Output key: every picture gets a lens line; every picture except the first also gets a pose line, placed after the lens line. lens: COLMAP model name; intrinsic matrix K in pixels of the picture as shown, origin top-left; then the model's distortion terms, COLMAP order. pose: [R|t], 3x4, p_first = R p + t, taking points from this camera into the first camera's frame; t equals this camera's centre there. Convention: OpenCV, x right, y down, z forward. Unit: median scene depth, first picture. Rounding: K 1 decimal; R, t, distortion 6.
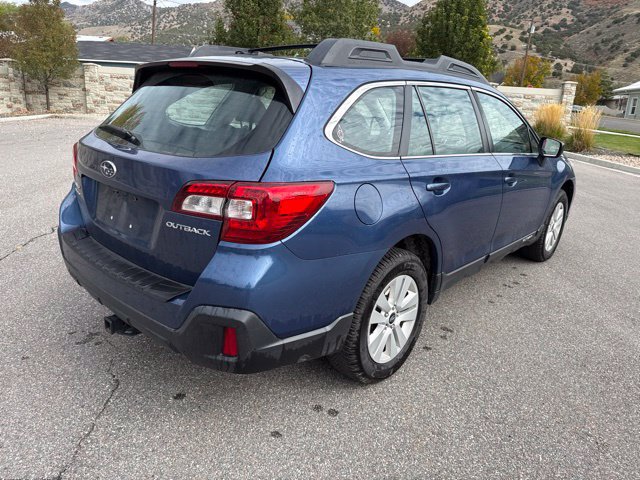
lens RADIAL K [[442.2, 0, 320.0], [0, 442.2, 240.0], [0, 0, 1]] dist [0.047320, -0.054946]
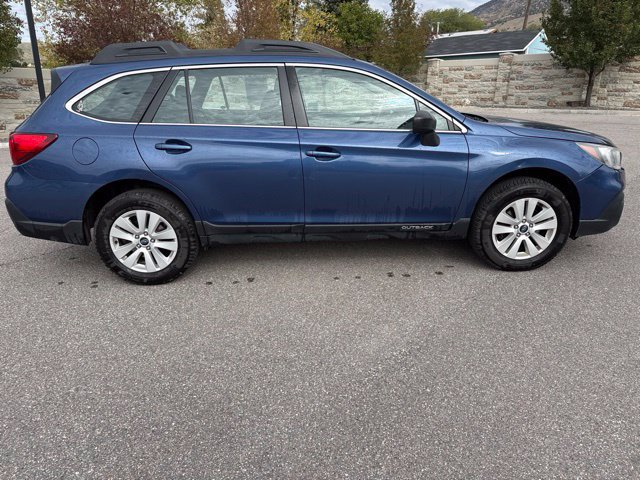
lens RADIAL K [[442.2, 0, 320.0], [0, 442.2, 240.0], [0, 0, 1]] dist [0.047320, -0.054946]
pose [[0.706178, 0.170714, -0.687146, 1.527378], [-0.164425, 0.983506, 0.075363, -0.023496], [0.688678, 0.059764, 0.722600, 0.379666]]
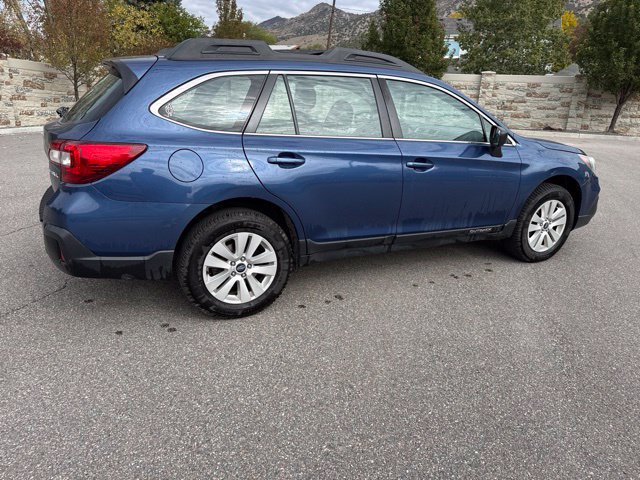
lens RADIAL K [[442.2, 0, 320.0], [0, 442.2, 240.0], [0, 0, 1]] dist [0.047320, -0.054946]
pose [[0.929855, 0.102015, -0.353500, 0.793201], [-0.103170, 0.994541, 0.015629, 0.060022], [0.353164, 0.021938, 0.935304, -0.052973]]
